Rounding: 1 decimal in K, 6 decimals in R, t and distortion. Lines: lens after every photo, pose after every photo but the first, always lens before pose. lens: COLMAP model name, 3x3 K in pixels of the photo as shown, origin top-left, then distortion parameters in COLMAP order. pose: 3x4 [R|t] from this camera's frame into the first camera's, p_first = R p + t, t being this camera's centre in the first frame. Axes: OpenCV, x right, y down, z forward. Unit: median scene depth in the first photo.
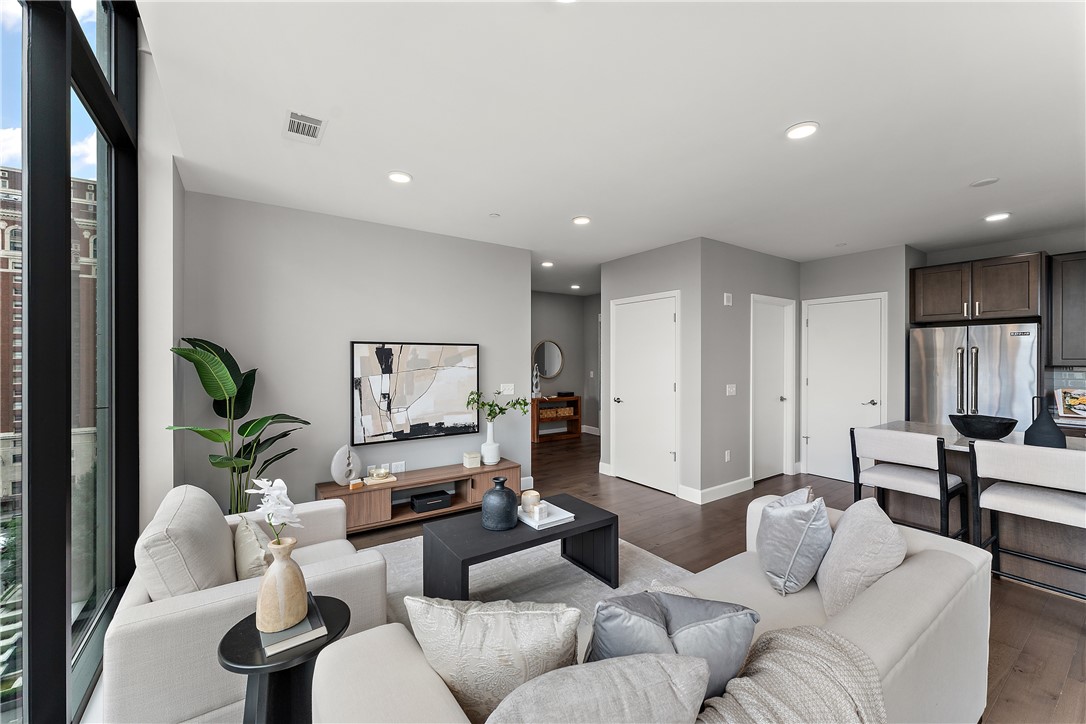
lens RADIAL K [[433.0, 0, 542.1], [0, 433.0, 358.7], [0, 0, 1]] dist [0.001136, 0.000072]
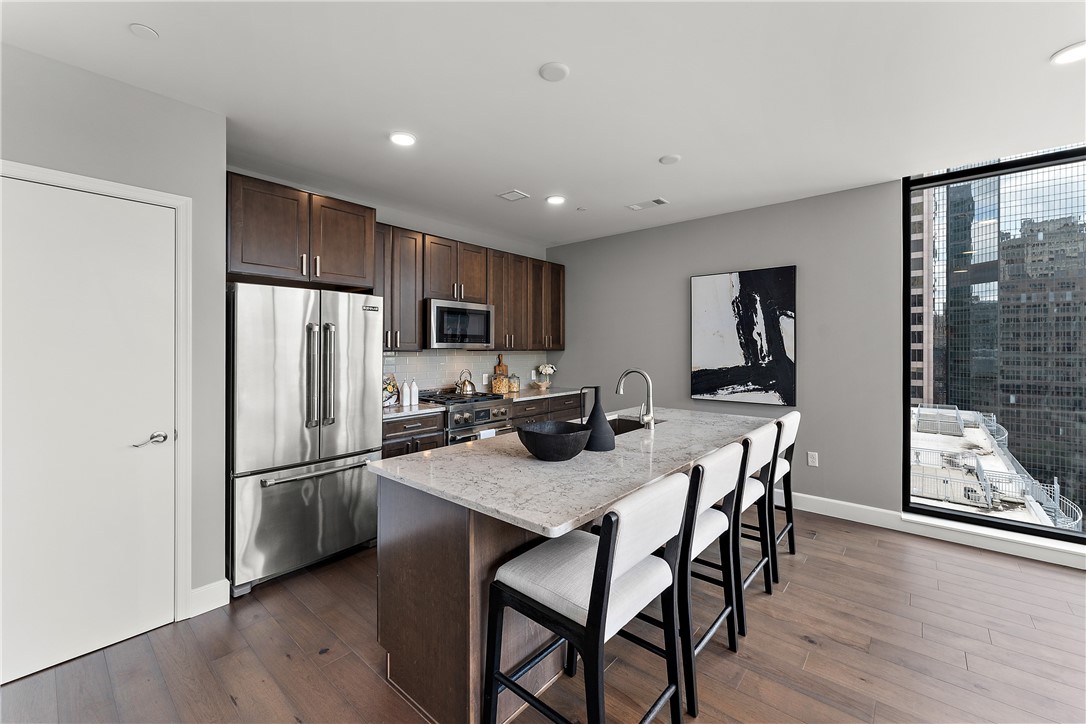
lens RADIAL K [[439.3, 0, 539.2], [0, 439.3, 348.4], [0, 0, 1]] dist [0.000235, 0.000114]
pose [[-0.246247, -0.001066, 0.969207, 0.263471], [0.001627, 0.999998, 0.001513, 0.010759], [-0.969206, 0.001950, -0.246244, 0.835128]]
